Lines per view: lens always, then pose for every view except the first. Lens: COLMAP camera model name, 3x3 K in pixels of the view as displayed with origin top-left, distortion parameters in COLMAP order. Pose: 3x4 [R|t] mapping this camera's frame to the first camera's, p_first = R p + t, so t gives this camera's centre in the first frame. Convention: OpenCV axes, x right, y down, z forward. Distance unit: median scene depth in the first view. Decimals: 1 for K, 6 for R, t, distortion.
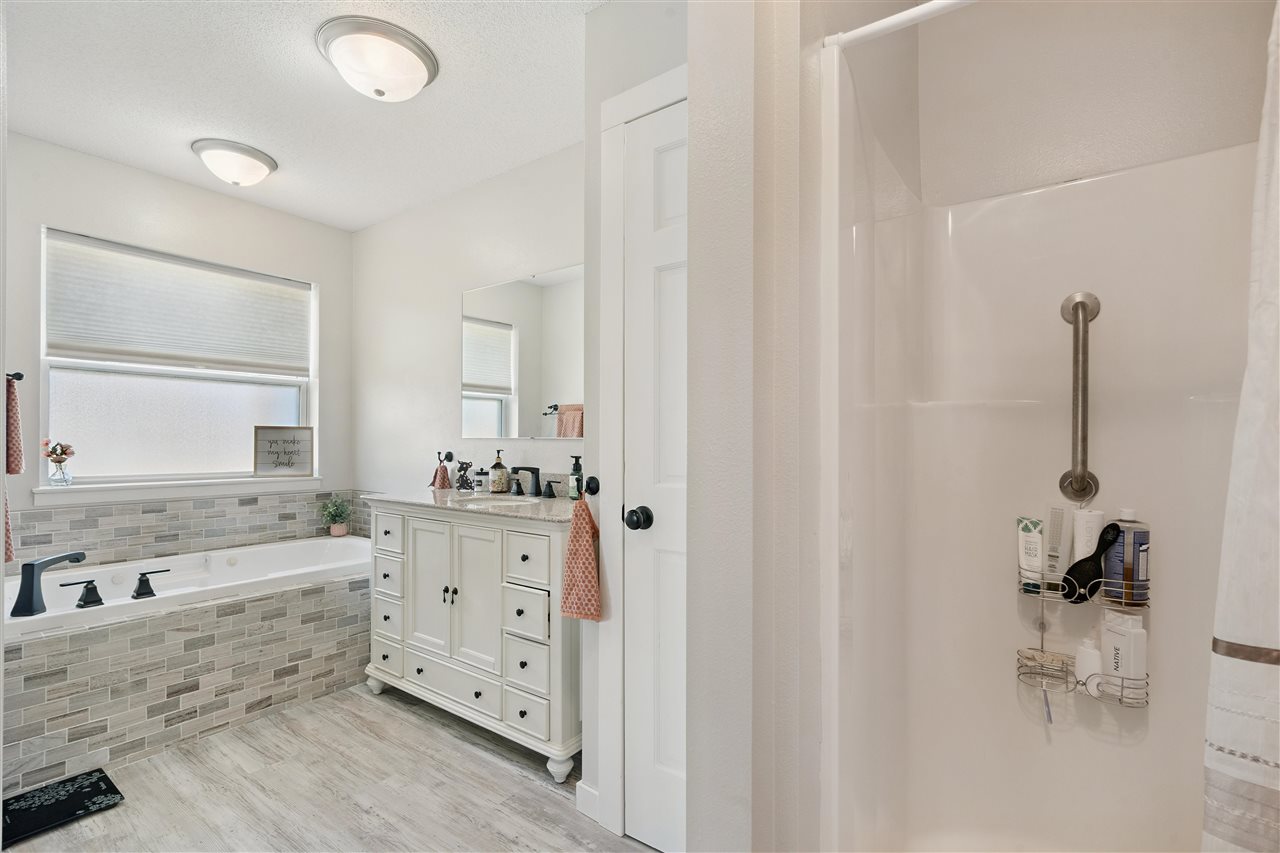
lens RADIAL K [[579.1, 0, 638.5], [0, 579.1, 433.7], [0, 0, 1]] dist [-0.004109, 0.002664]
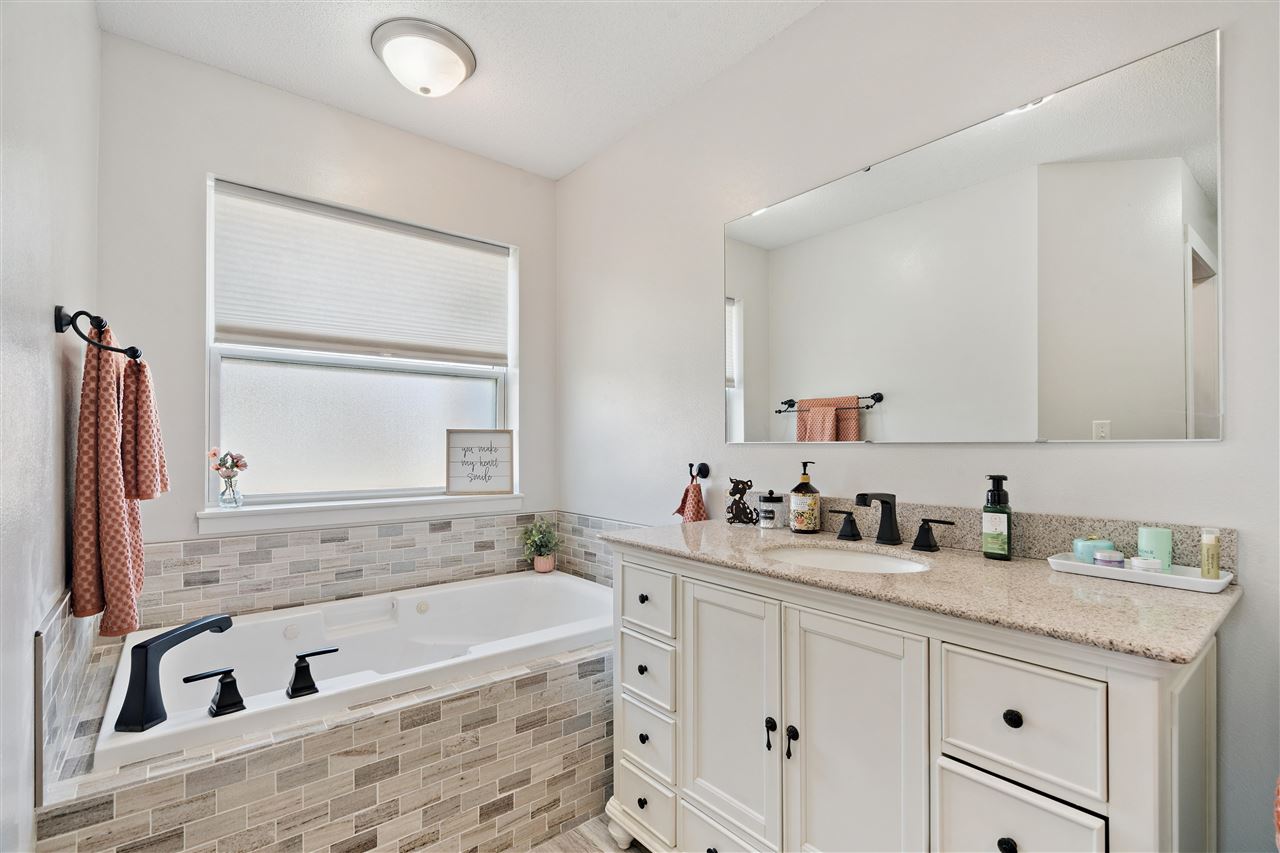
lens RADIAL K [[579.1, 0, 641.8], [0, 579.1, 430.3], [0, 0, 1]] dist [-0.004109, 0.002664]
pose [[0.968666, -0.012430, -0.248056, -0.268542], [0.008884, 0.999842, -0.015407, 0.002695], [0.248208, 0.012720, 0.968623, 0.384144]]
